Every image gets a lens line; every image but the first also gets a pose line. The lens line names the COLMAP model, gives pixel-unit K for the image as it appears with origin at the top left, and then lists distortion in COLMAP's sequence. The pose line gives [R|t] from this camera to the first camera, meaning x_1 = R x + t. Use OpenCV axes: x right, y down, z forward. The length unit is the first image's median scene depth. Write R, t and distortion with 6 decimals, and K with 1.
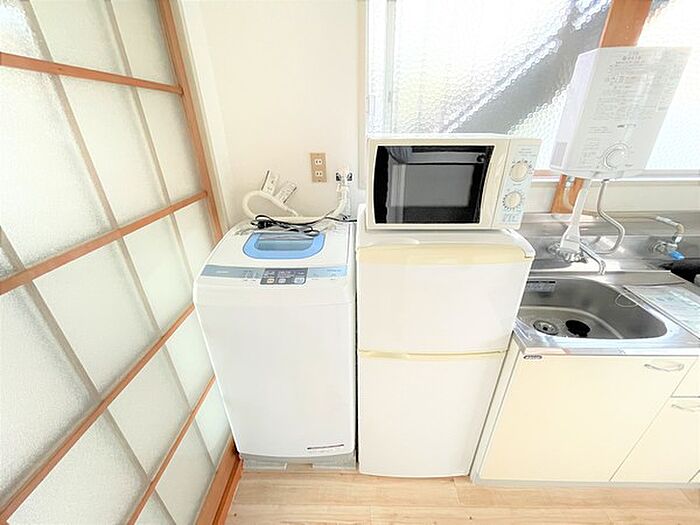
lens RADIAL K [[282.6, 0, 353.6], [0, 282.6, 257.0], [0, 0, 1]] dist [-0.001639, 0.000253]
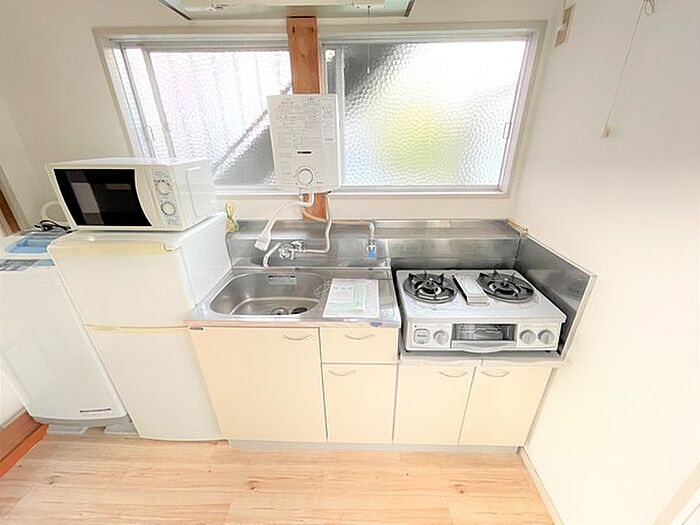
lens RADIAL K [[282.6, 0, 353.6], [0, 282.6, 257.0], [0, 0, 1]] dist [-0.001639, 0.000253]
pose [[0.999967, 0.006799, -0.004441, 1.049719], [-0.006955, 0.999320, -0.036223, 0.051477], [0.004192, 0.036252, 0.999334, -0.240199]]
